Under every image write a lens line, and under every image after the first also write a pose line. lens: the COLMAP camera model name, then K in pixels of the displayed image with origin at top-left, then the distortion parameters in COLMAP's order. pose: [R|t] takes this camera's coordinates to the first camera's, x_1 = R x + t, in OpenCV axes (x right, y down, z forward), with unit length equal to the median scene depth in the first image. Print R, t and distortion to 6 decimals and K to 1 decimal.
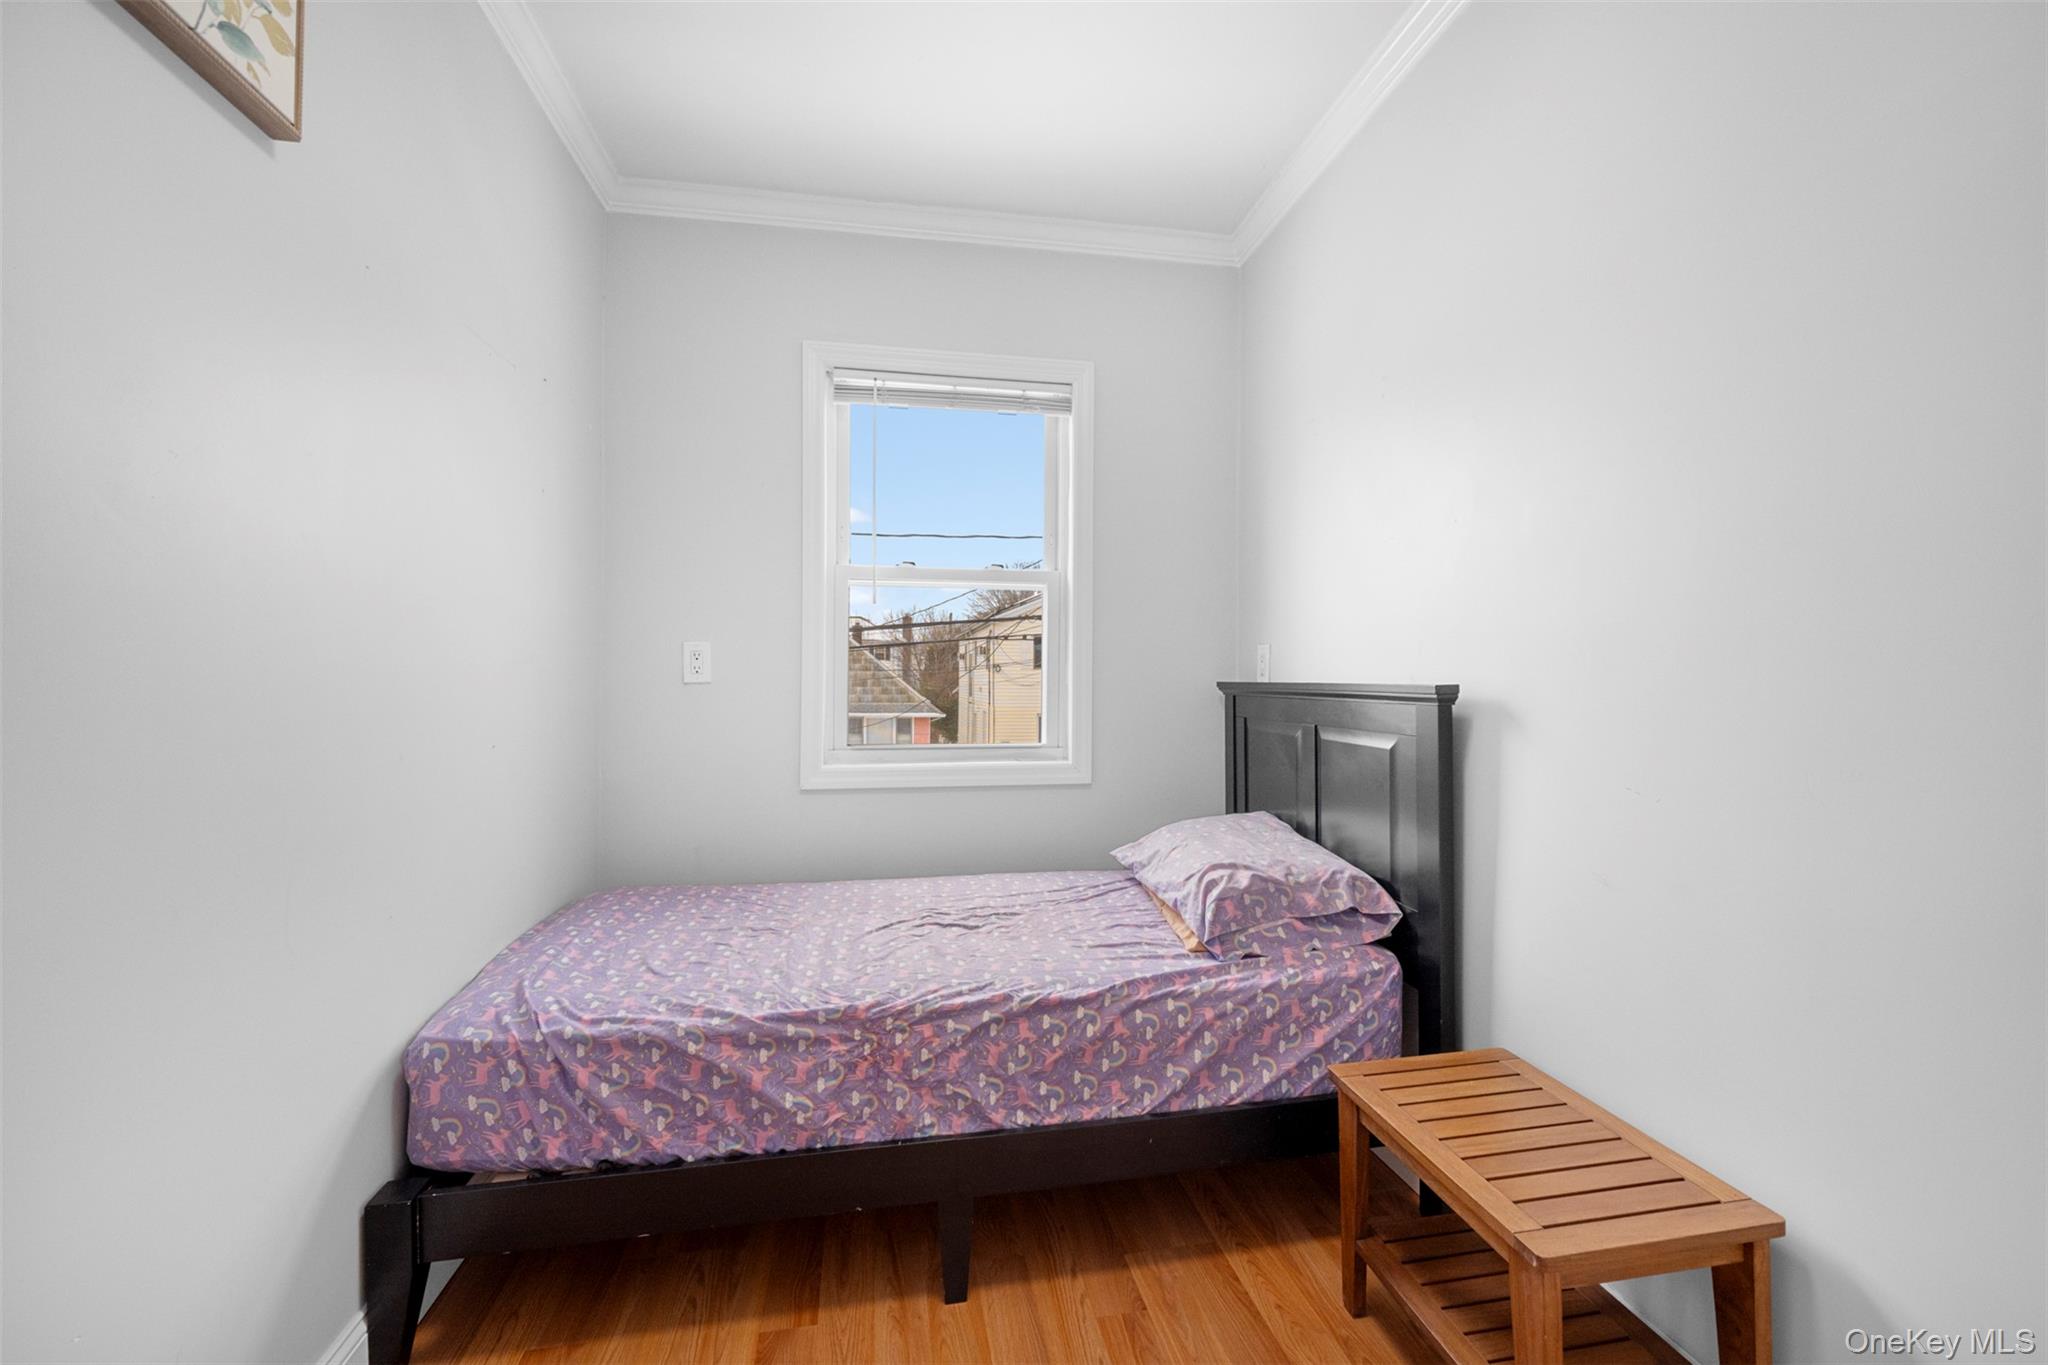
lens RADIAL K [[829.1, 0, 1033.7], [0, 829.1, 684.4], [0, 0, 1]] dist [-0.002454, 0.001159]
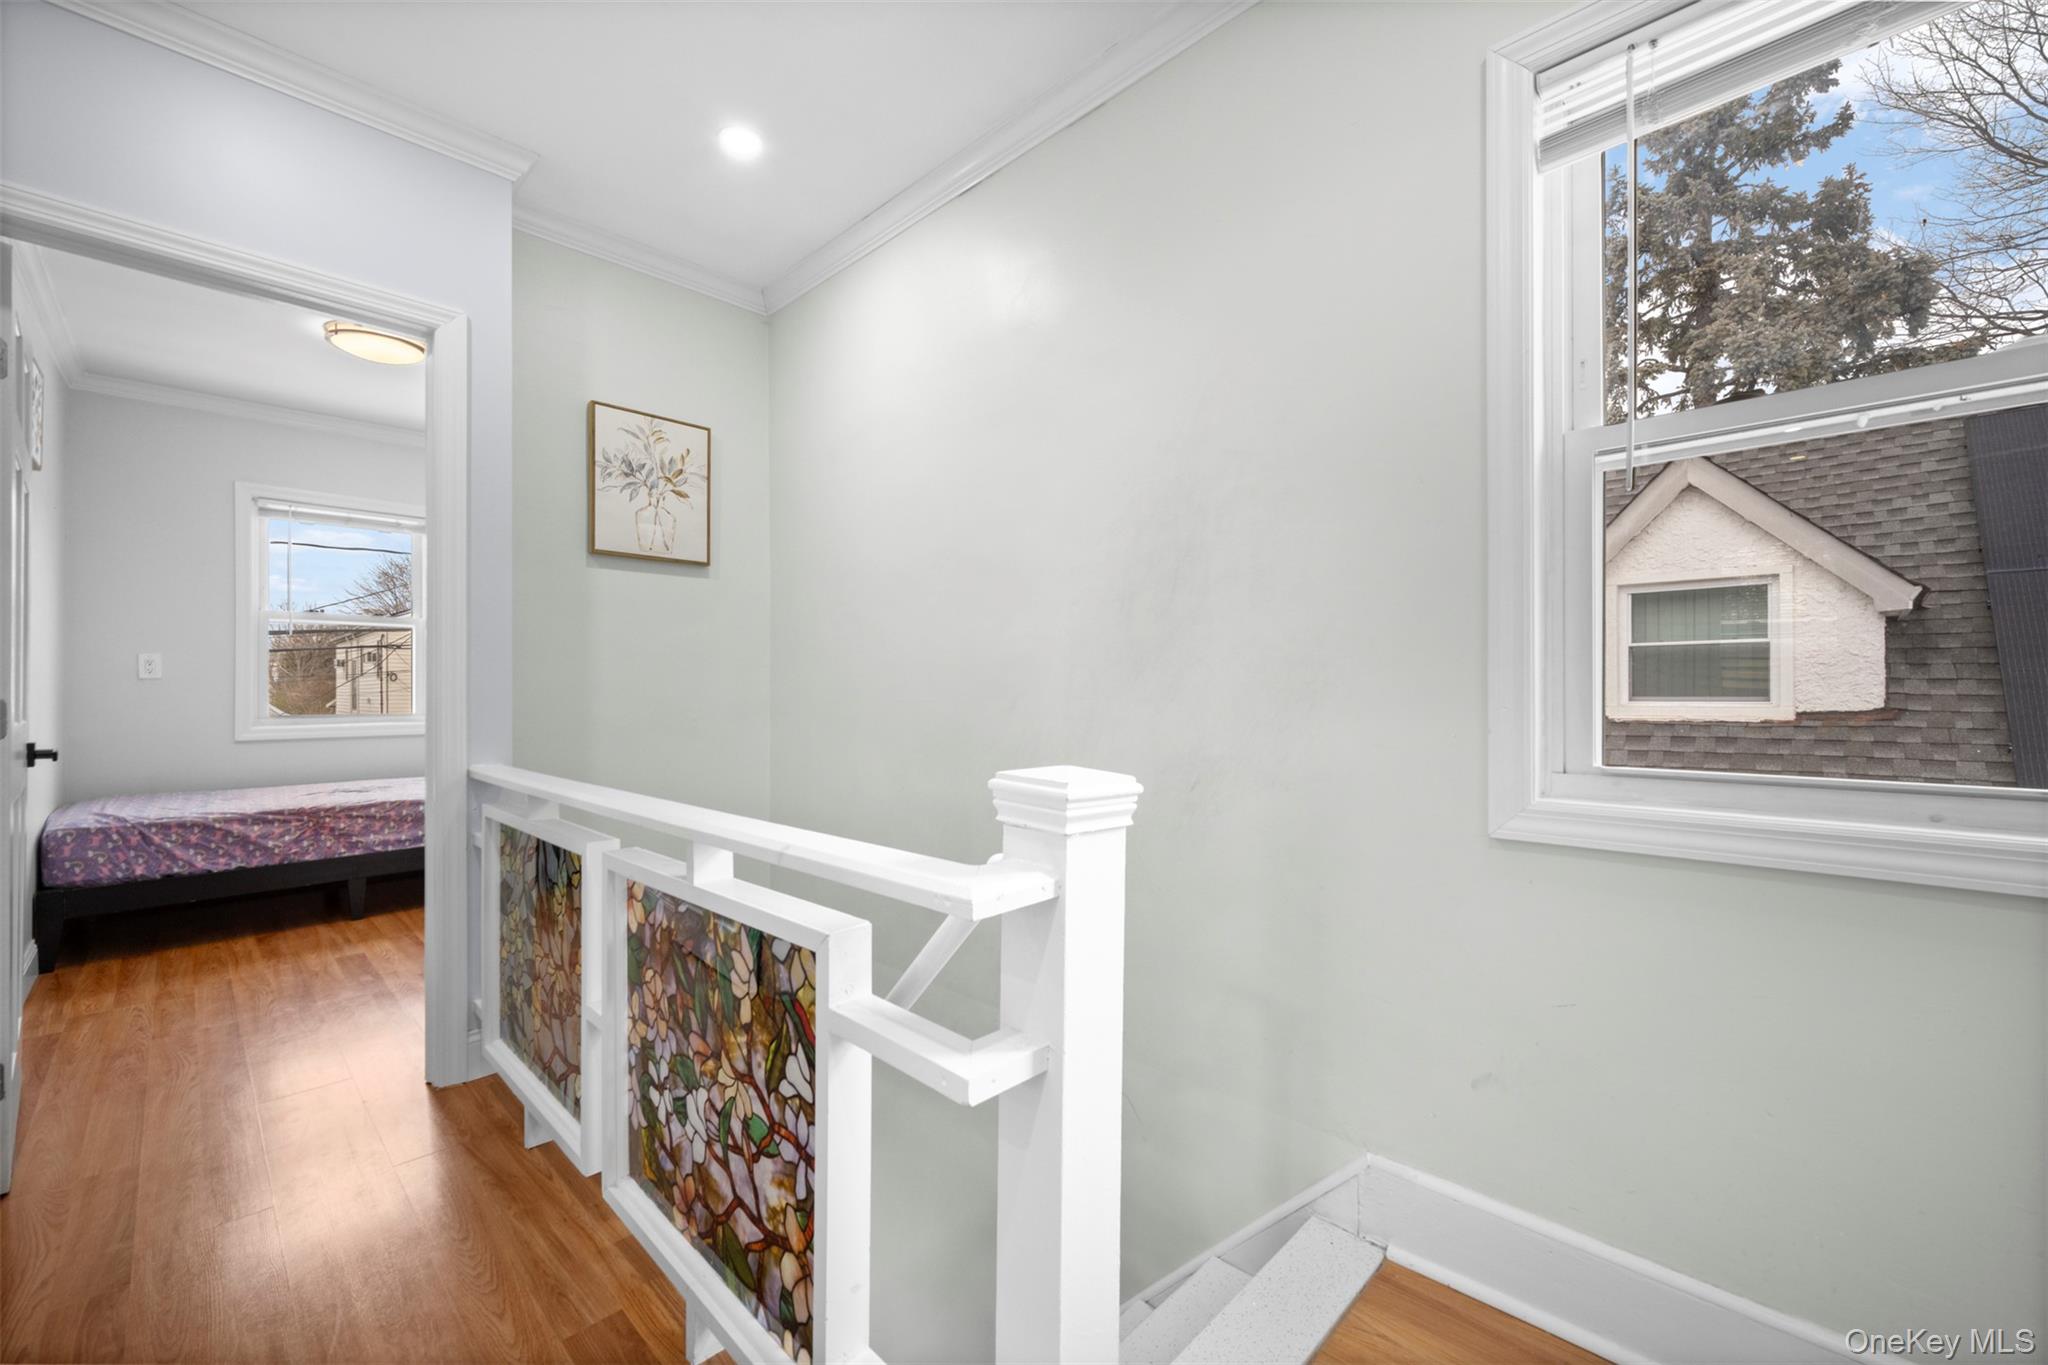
lens RADIAL K [[829.1, 0, 1046.9], [0, 829.1, 682.1], [0, 0, 1]] dist [-0.002454, 0.001159]
pose [[0.812464, -0.007566, 0.582962, 0.134787], [0.015415, 0.999845, -0.008507, 0.070607], [-0.582807, 0.015898, 0.812455, -2.136096]]
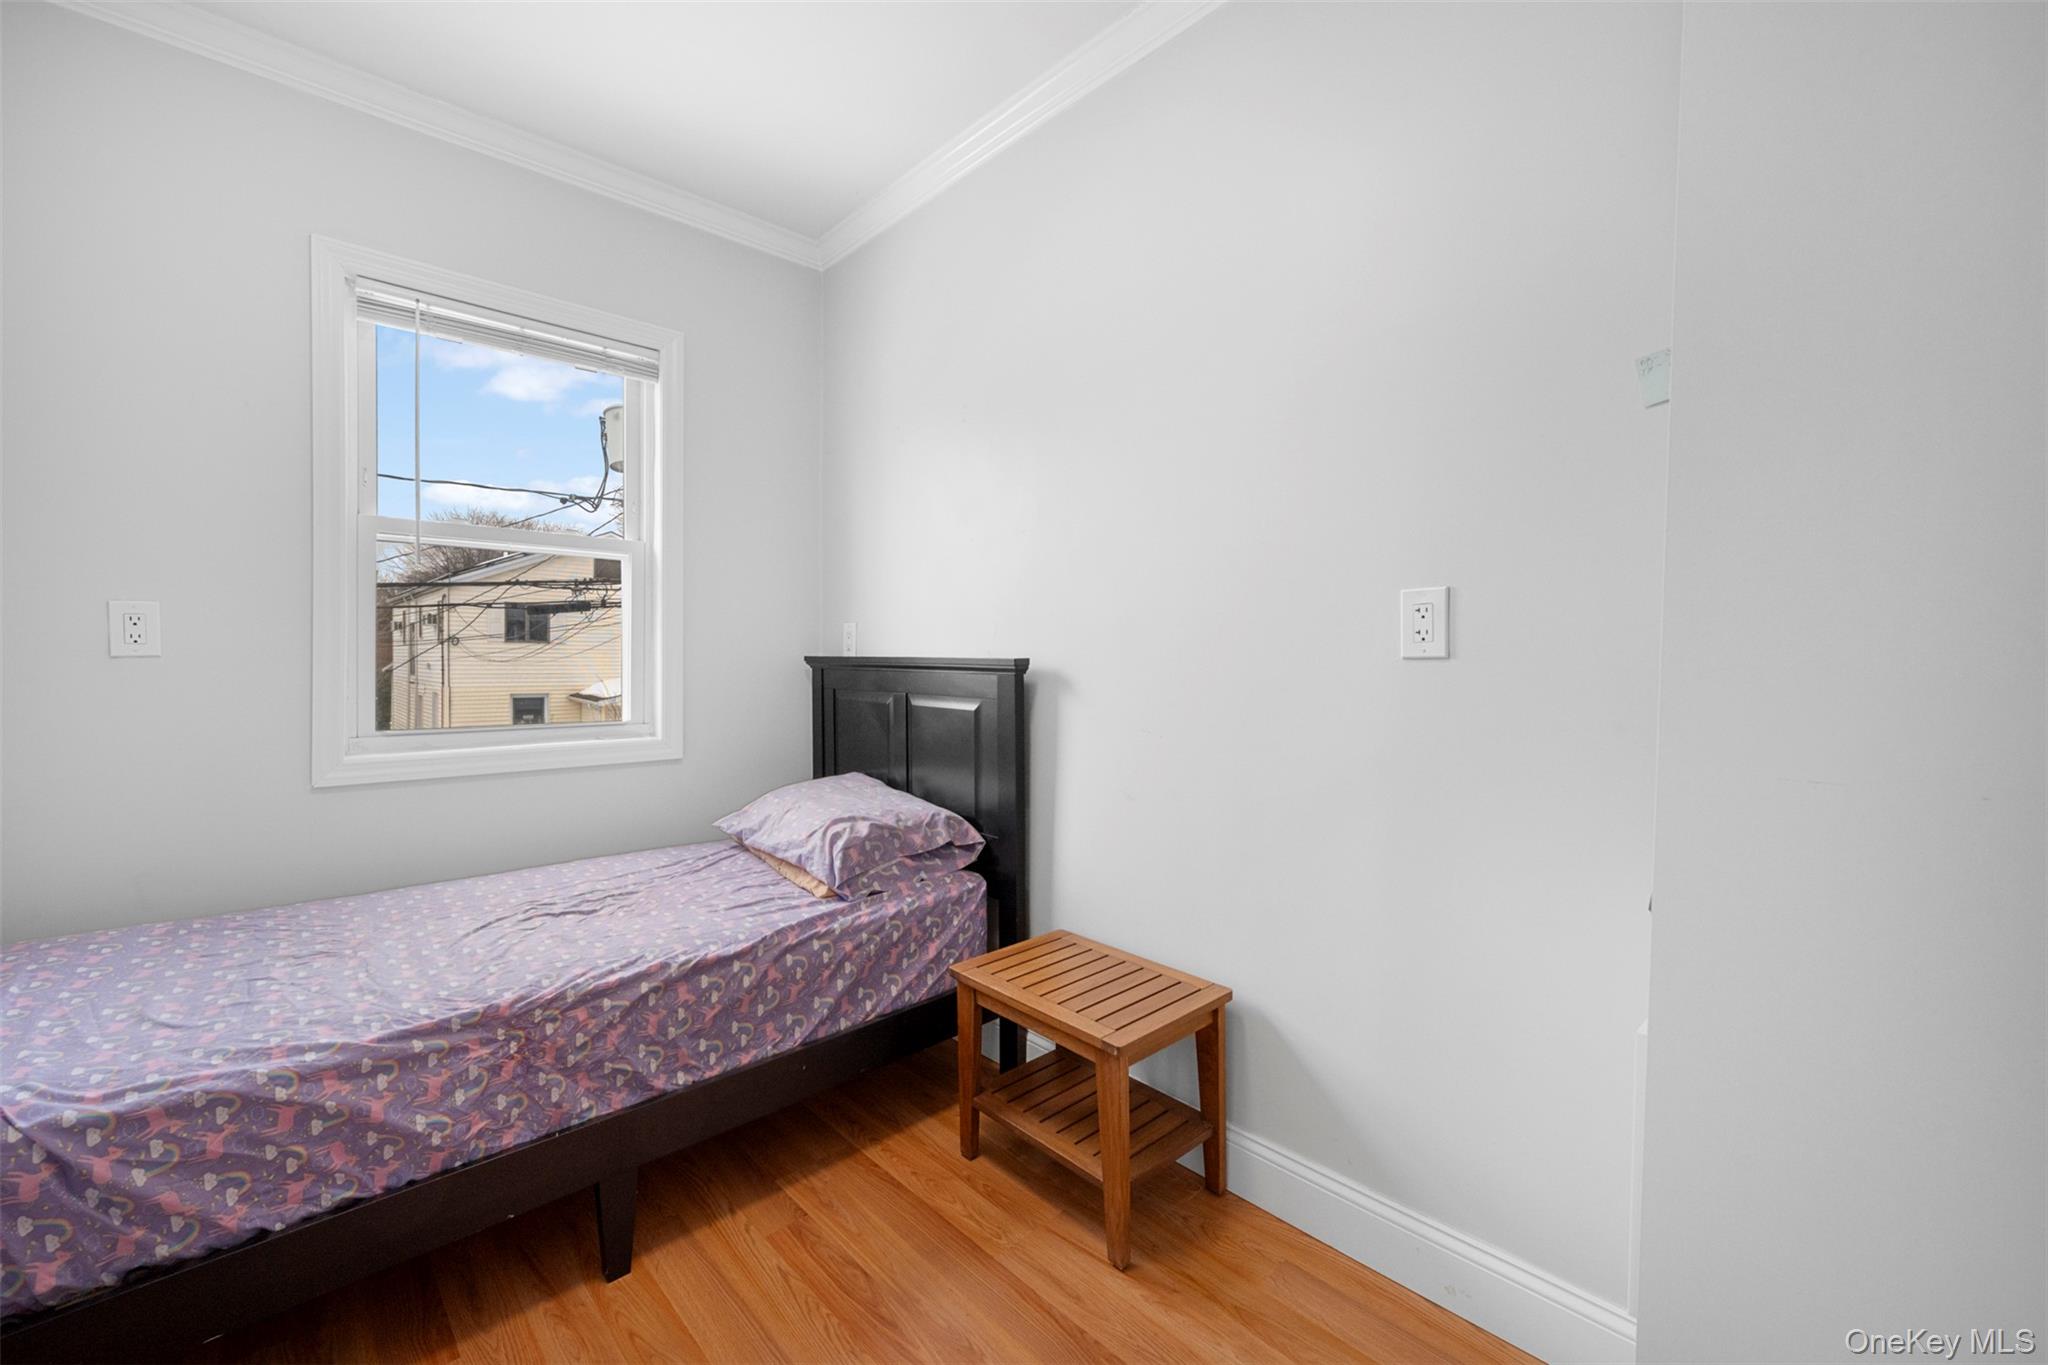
lens RADIAL K [[829.1, 0, 1020.5], [0, 829.1, 669.0], [0, 0, 1]] dist [-0.002454, 0.001159]
pose [[0.841997, -0.006933, 0.539438, -0.207798], [0.000928, 0.999935, 0.011403, 0.002473], [-0.539482, -0.009101, 0.841948, -0.088669]]
